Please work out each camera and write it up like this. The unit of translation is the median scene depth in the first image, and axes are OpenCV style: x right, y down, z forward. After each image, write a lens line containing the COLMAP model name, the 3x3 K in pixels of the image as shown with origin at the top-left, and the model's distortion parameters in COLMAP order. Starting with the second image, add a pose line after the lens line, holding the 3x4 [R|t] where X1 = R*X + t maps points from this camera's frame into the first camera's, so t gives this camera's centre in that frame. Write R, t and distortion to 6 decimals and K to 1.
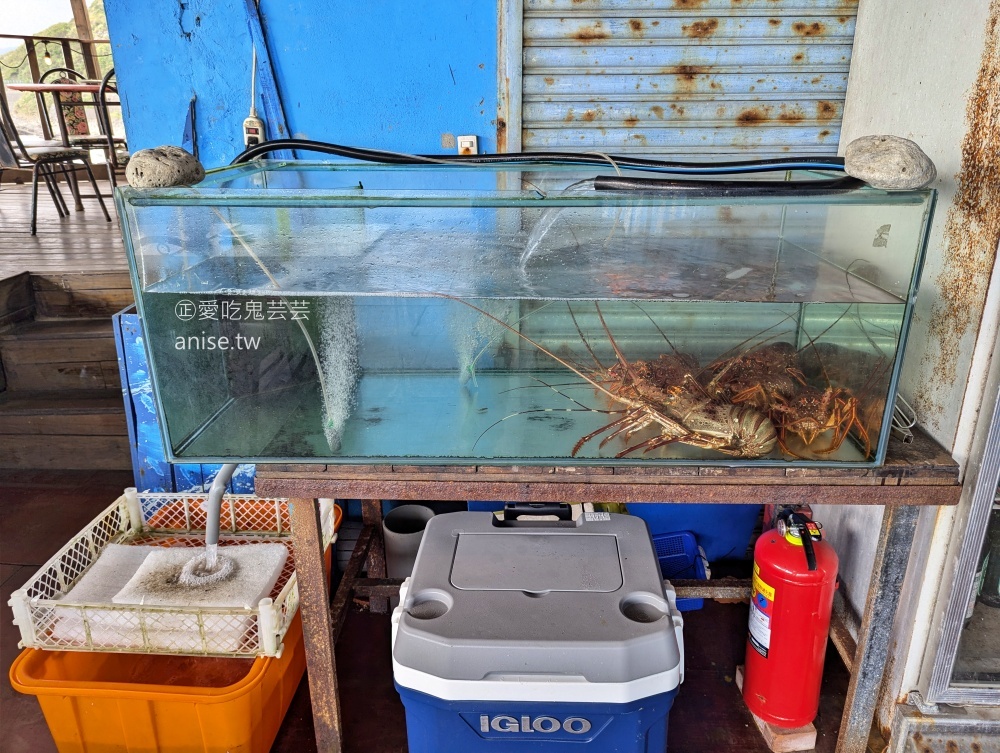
lens RADIAL K [[750.9, 0, 500.0], [0, 750.9, 376.5], [0, 0, 1]] dist [-0.000630, -0.000585]
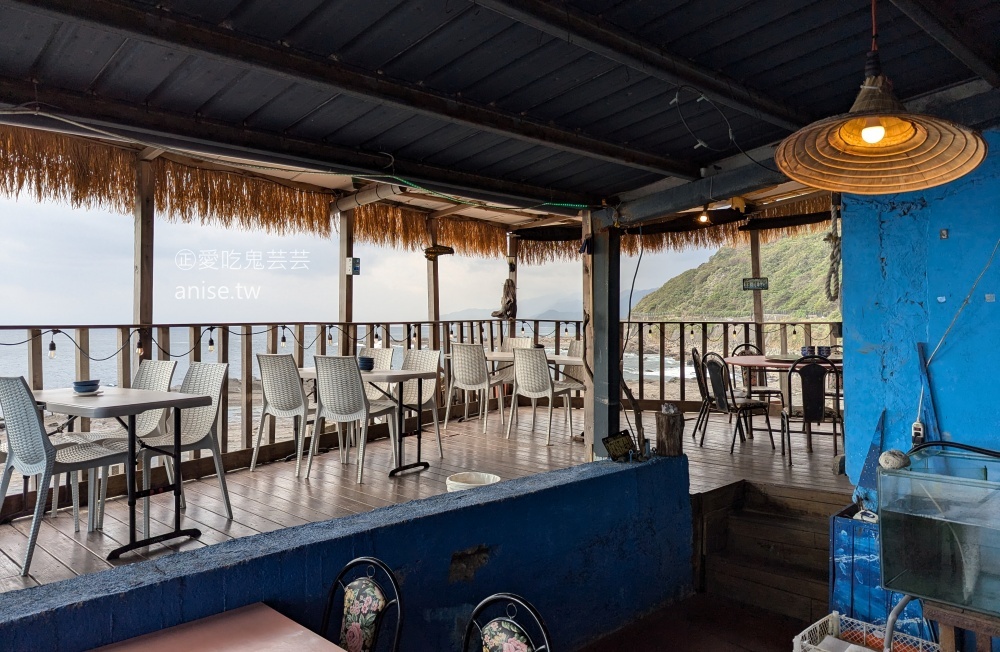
lens RADIAL K [[717.7, 0, 498.4], [0, 717.7, 292.7], [0, 0, 1]] dist [-0.000804, -0.011315]
pose [[0.731435, -0.028172, -0.681329, 0.130448], [-0.239782, 0.924713, -0.295651, 0.134782], [0.638363, 0.379620, 0.669612, -0.987592]]
